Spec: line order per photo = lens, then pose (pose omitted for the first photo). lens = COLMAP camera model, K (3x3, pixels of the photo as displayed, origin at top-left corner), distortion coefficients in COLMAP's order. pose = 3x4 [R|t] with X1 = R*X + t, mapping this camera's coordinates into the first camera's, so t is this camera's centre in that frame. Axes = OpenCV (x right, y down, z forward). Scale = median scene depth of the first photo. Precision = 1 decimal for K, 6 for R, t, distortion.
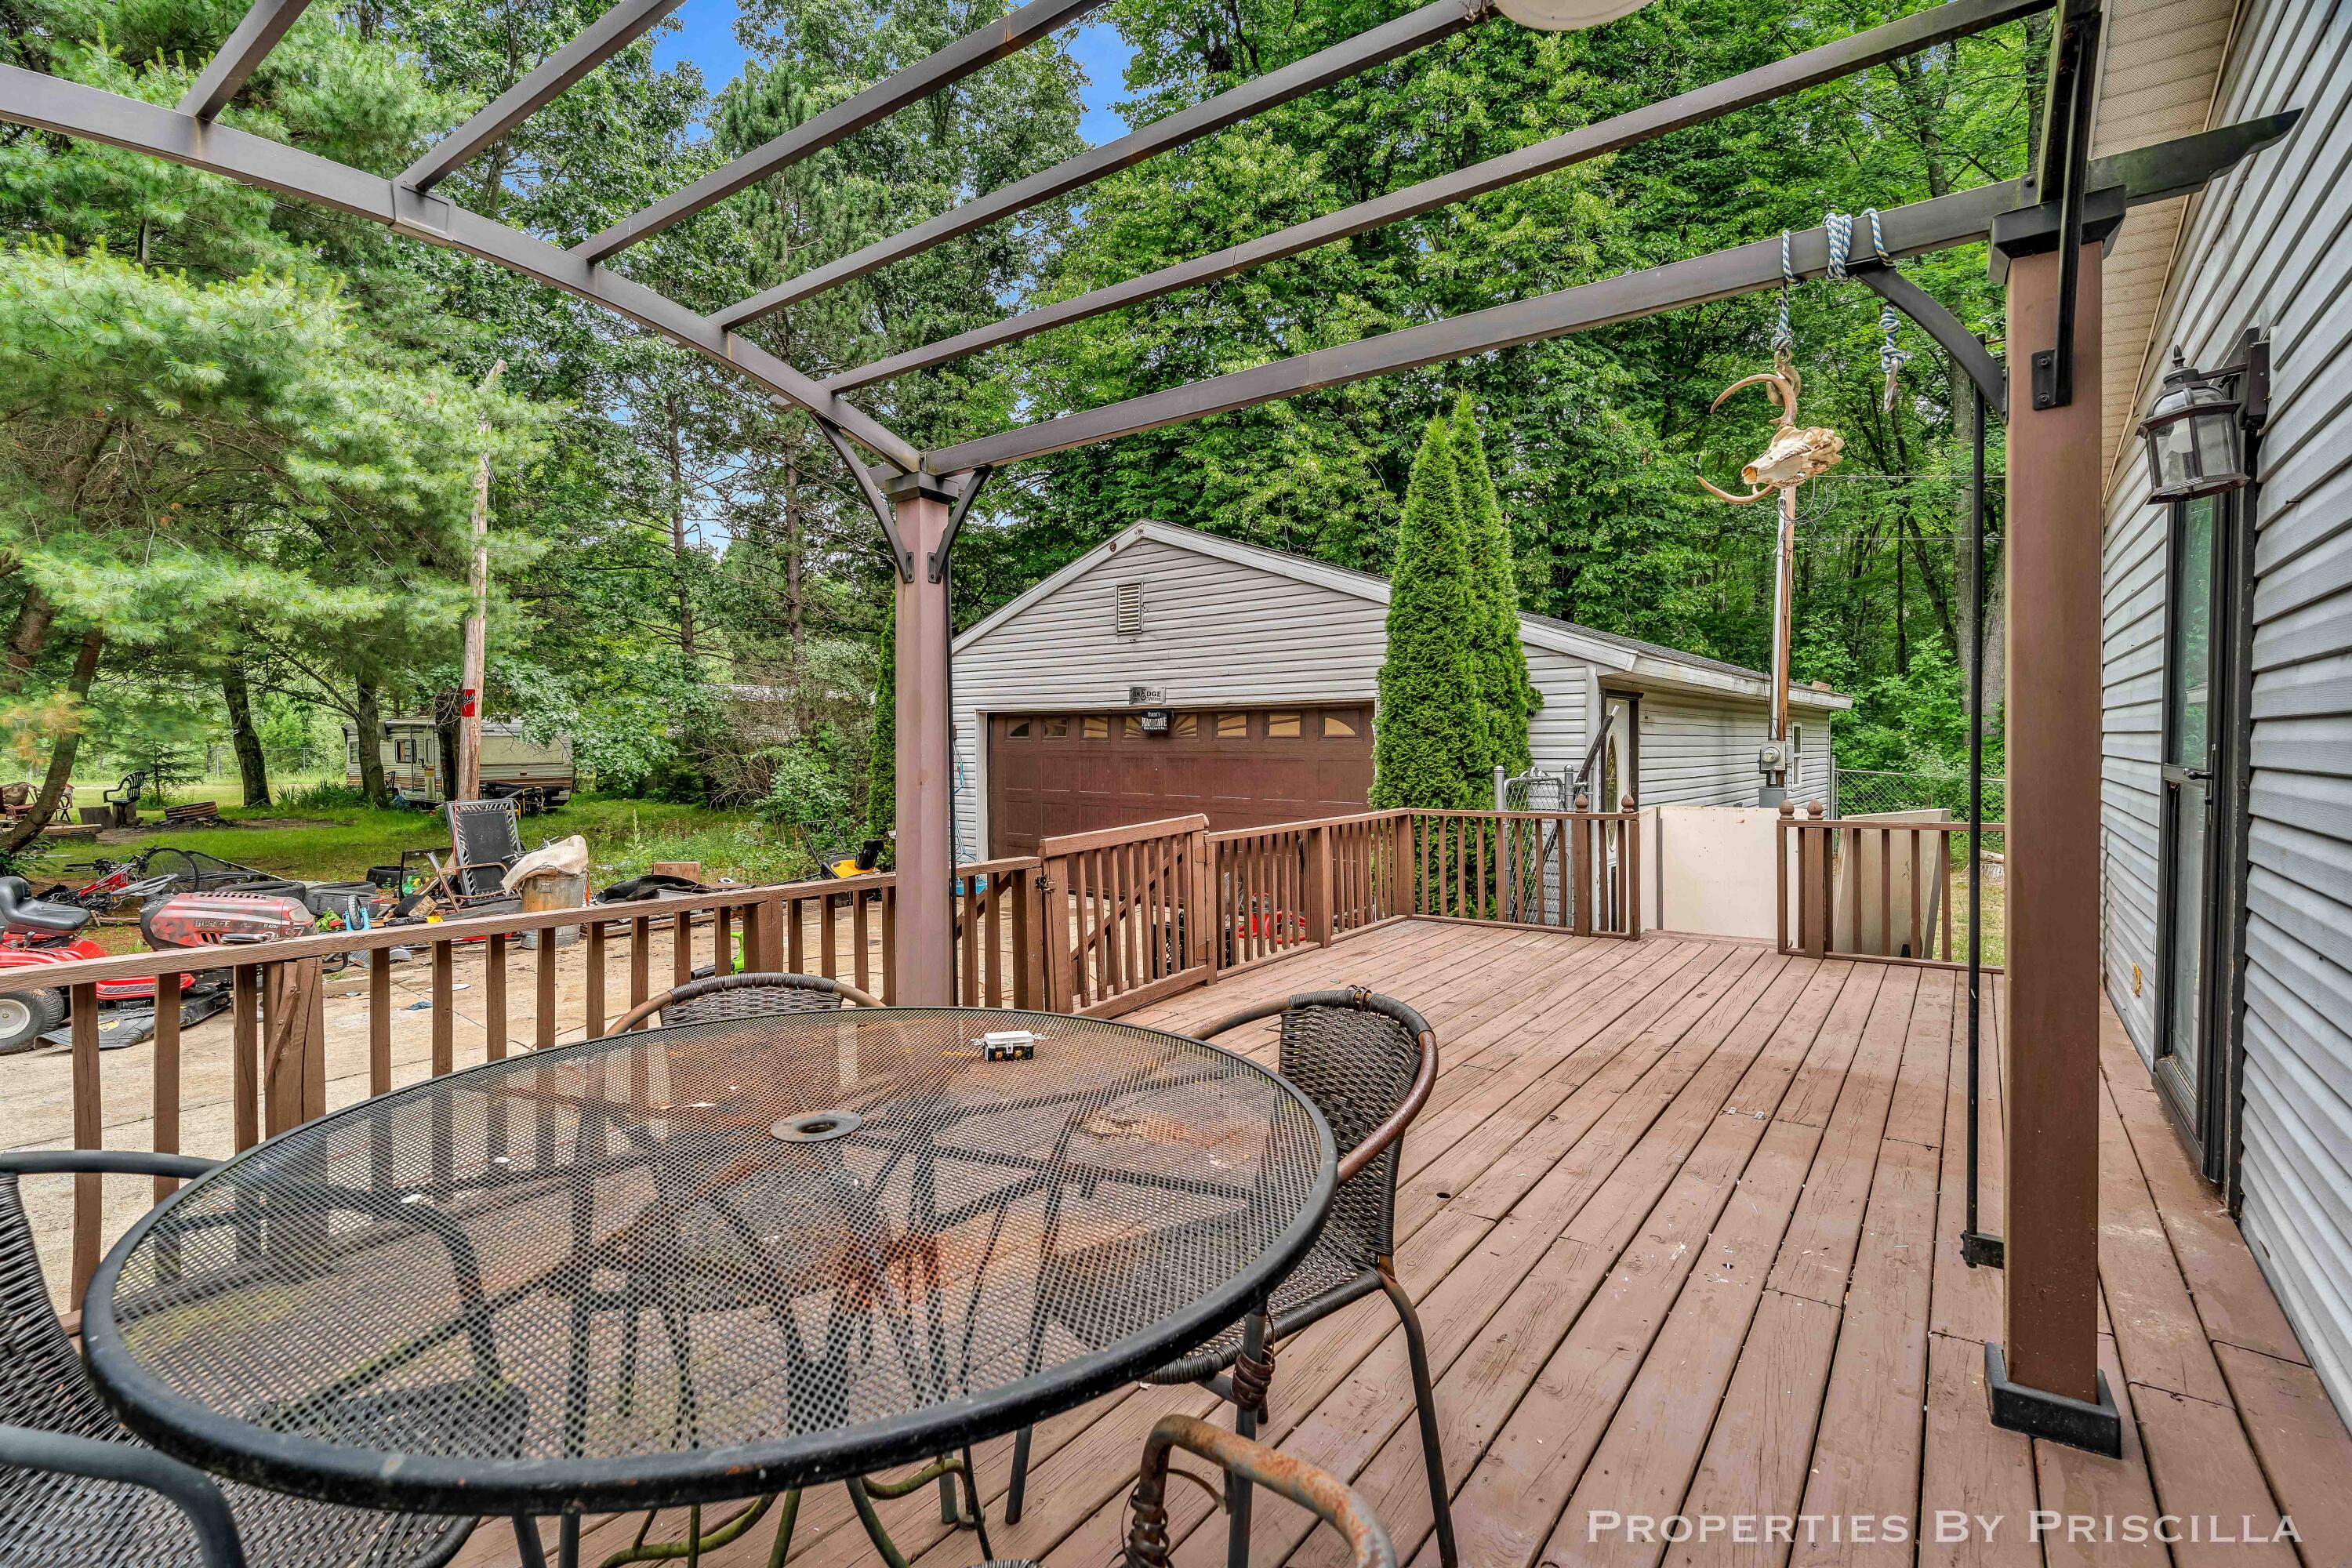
lens RADIAL K [[1091.6, 0, 1187.3], [0, 1091.6, 775.5], [0, 0, 1]] dist [-0.001082, 0.000566]
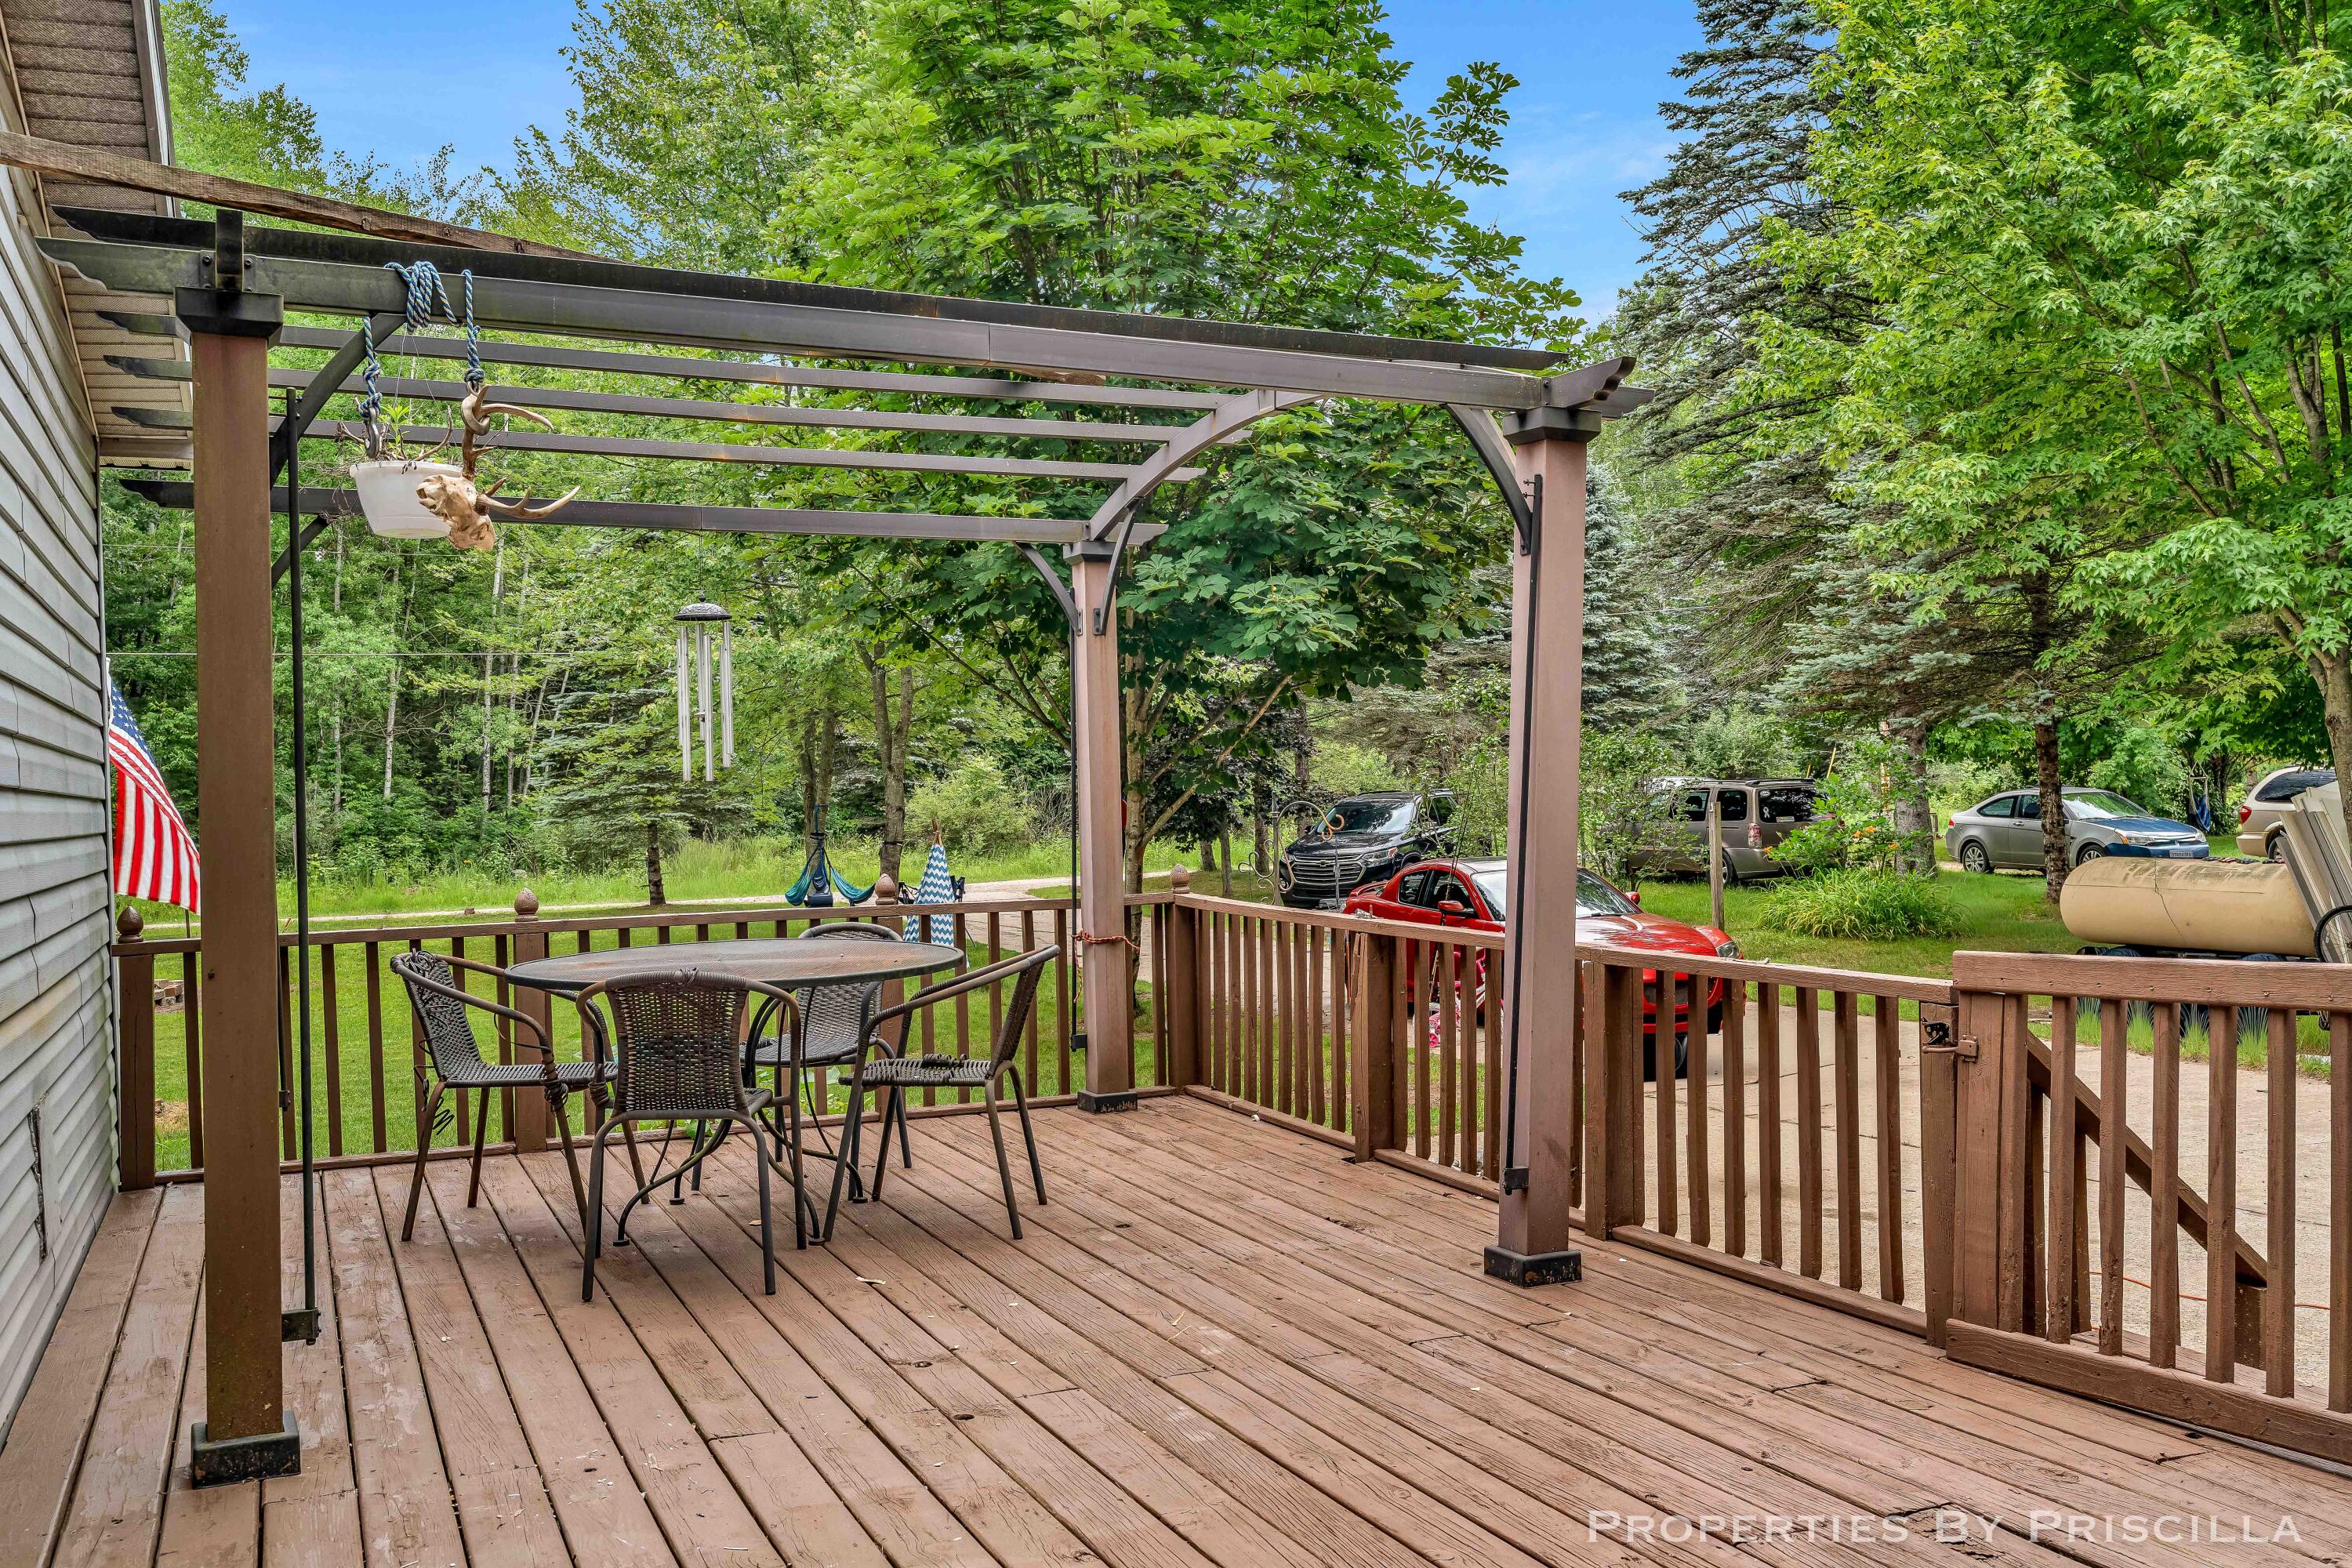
lens RADIAL K [[2032.2, 0, 1176.0], [0, 2032.2, 784.0], [0, 0, 1]] dist [0.019208, -0.010754]
pose [[-0.506612, 0.013872, -0.862063, 1.567667], [-0.002459, 0.999843, 0.017535, -0.067023], [0.862171, 0.011003, -0.506498, 2.142610]]
